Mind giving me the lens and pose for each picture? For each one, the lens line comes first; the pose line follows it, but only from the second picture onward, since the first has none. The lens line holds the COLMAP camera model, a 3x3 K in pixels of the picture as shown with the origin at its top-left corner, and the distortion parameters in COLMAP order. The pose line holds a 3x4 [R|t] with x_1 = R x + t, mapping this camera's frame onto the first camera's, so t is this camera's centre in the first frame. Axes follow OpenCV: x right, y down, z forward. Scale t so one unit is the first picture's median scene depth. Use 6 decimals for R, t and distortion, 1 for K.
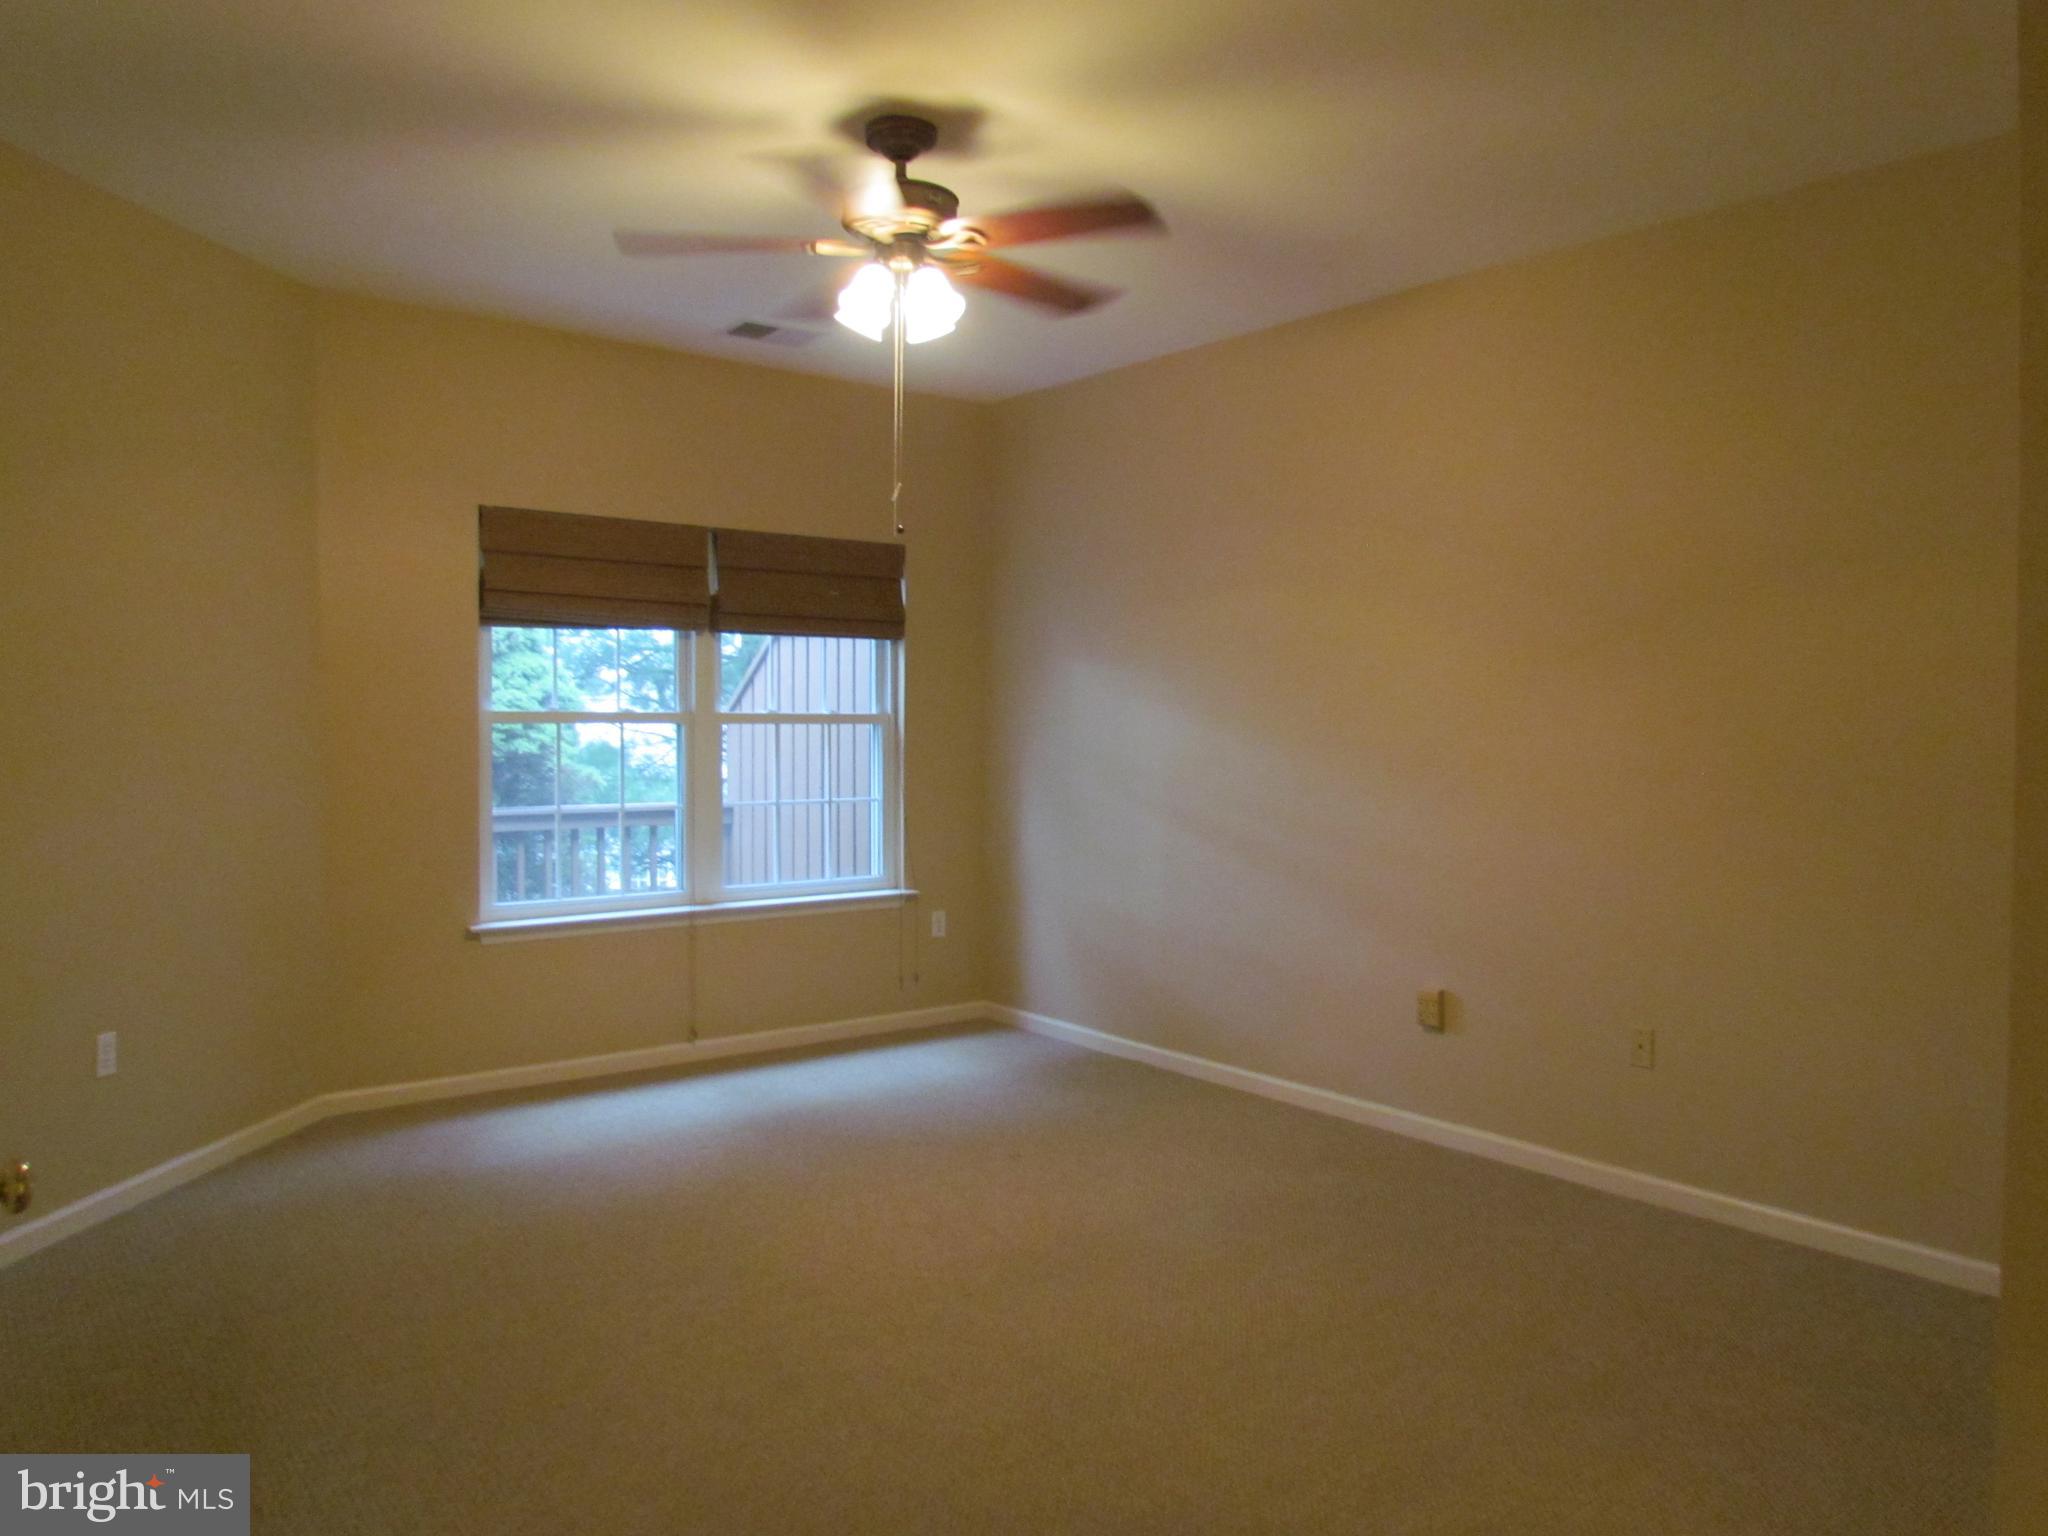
lens RADIAL K [[1454.5, 0, 1024.0], [0, 1454.5, 768.0], [0, 0, 1]] dist [-0.005278, 0.002869]
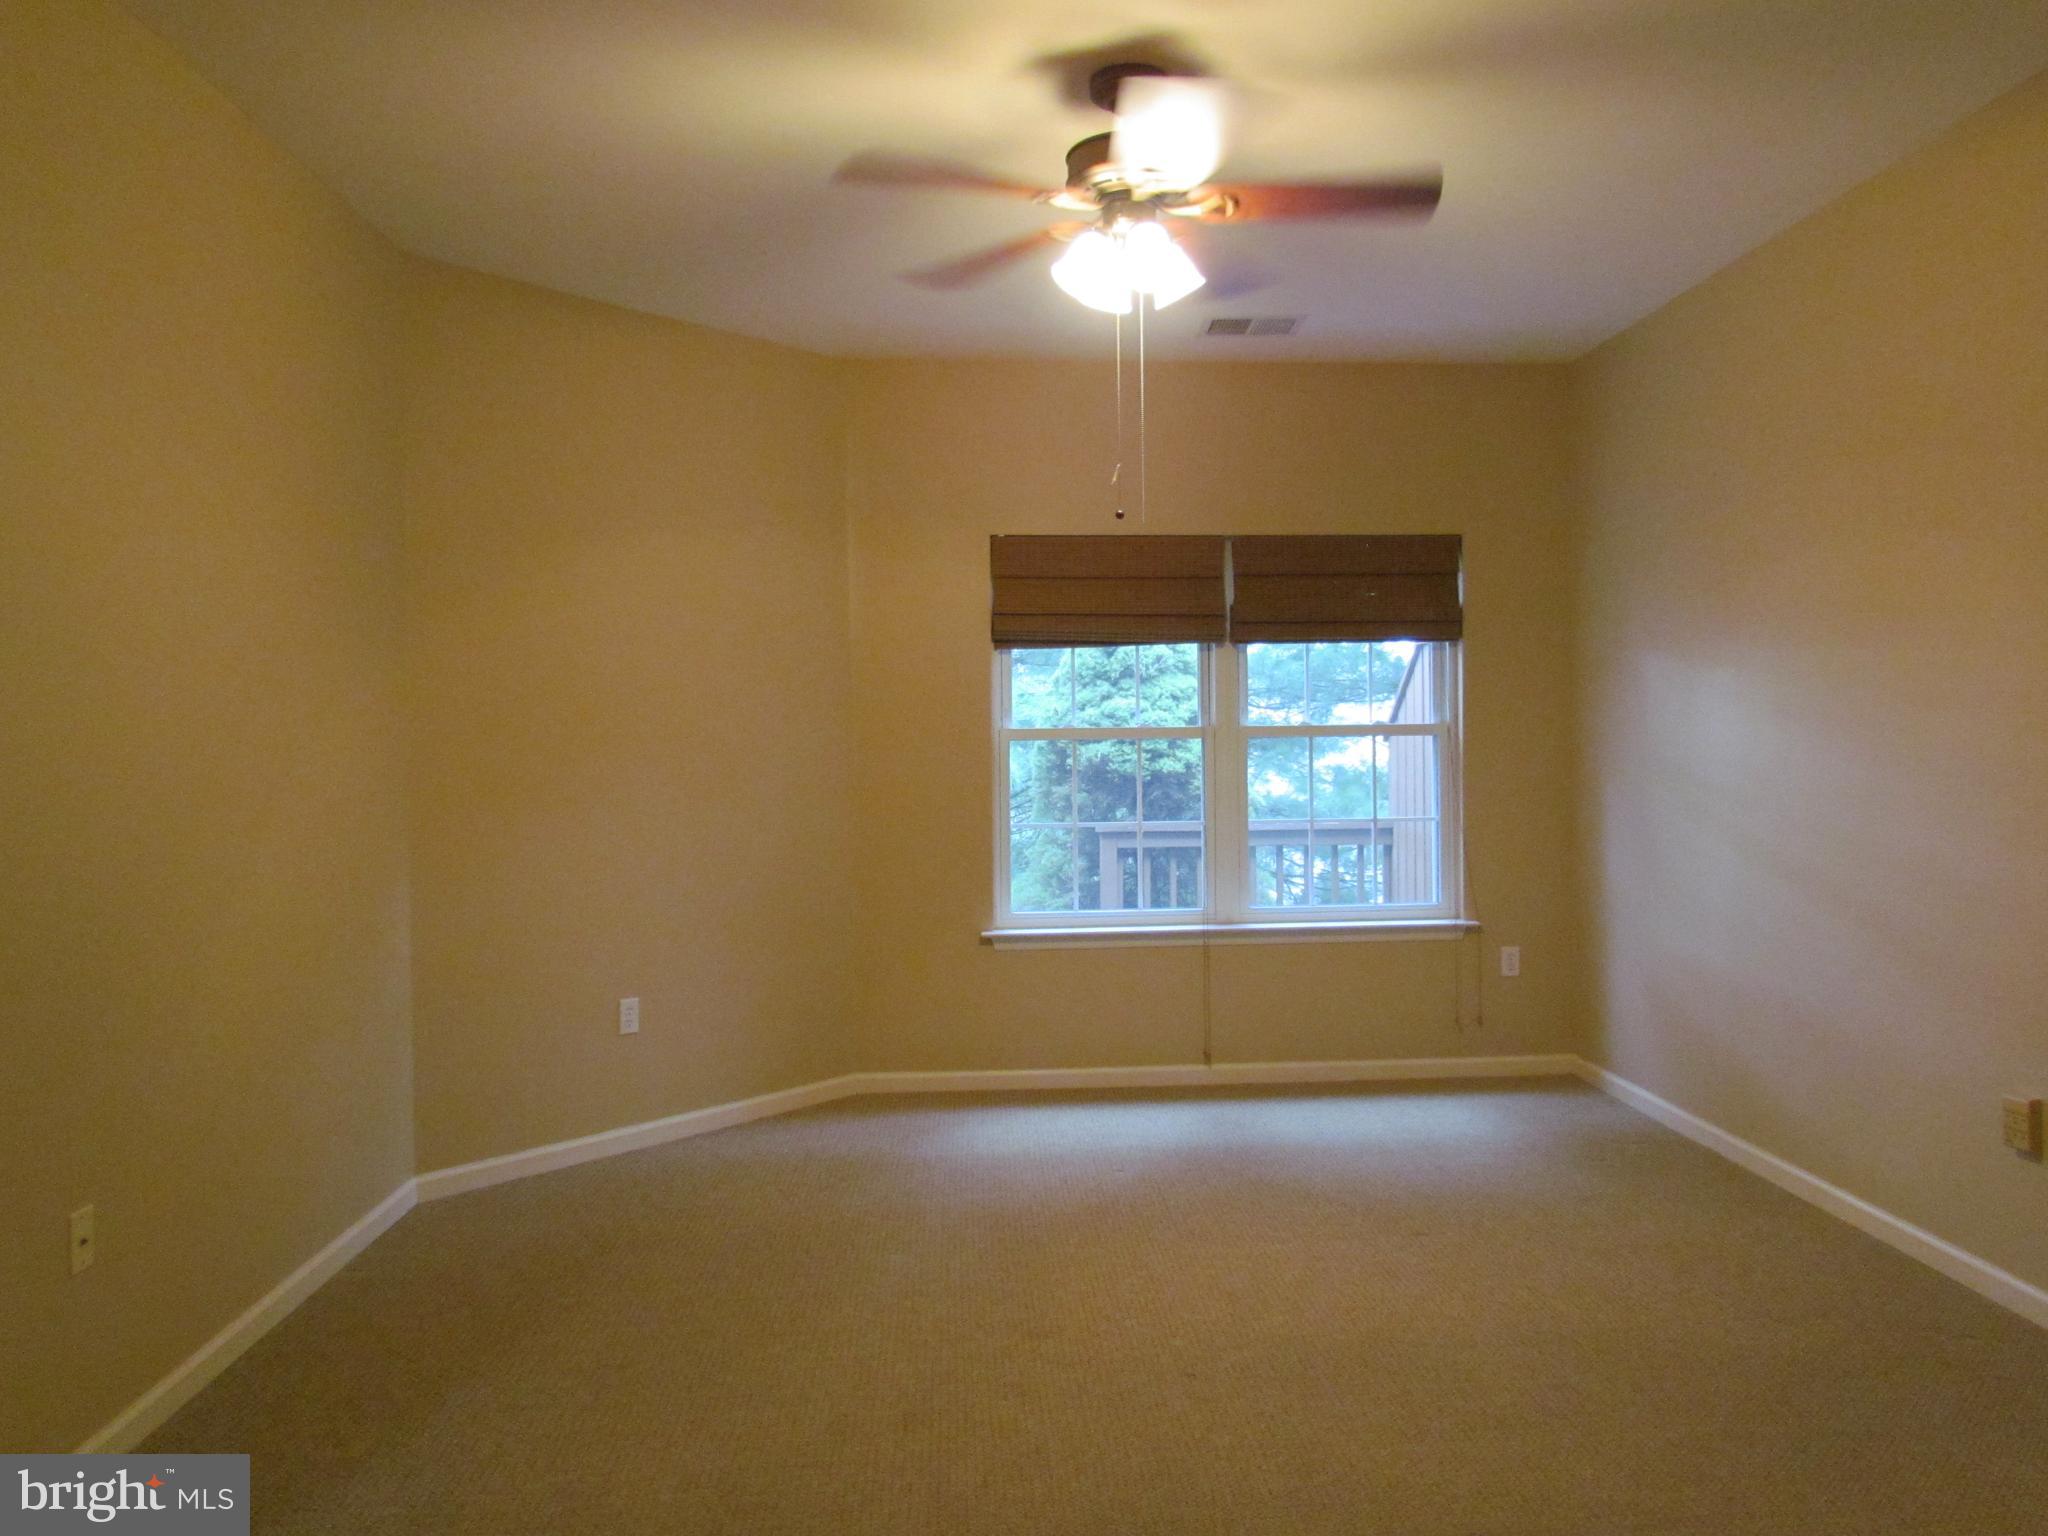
lens RADIAL K [[1442.5, 0, 1024.0], [0, 1442.5, 768.0], [0, 0, 1]] dist [-0.027255, 0.004432]
pose [[0.819470, -0.008077, -0.573065, 0.216987], [-0.001628, 0.999864, -0.016420, 0.005724], [0.573120, 0.014389, 0.819345, 0.131426]]
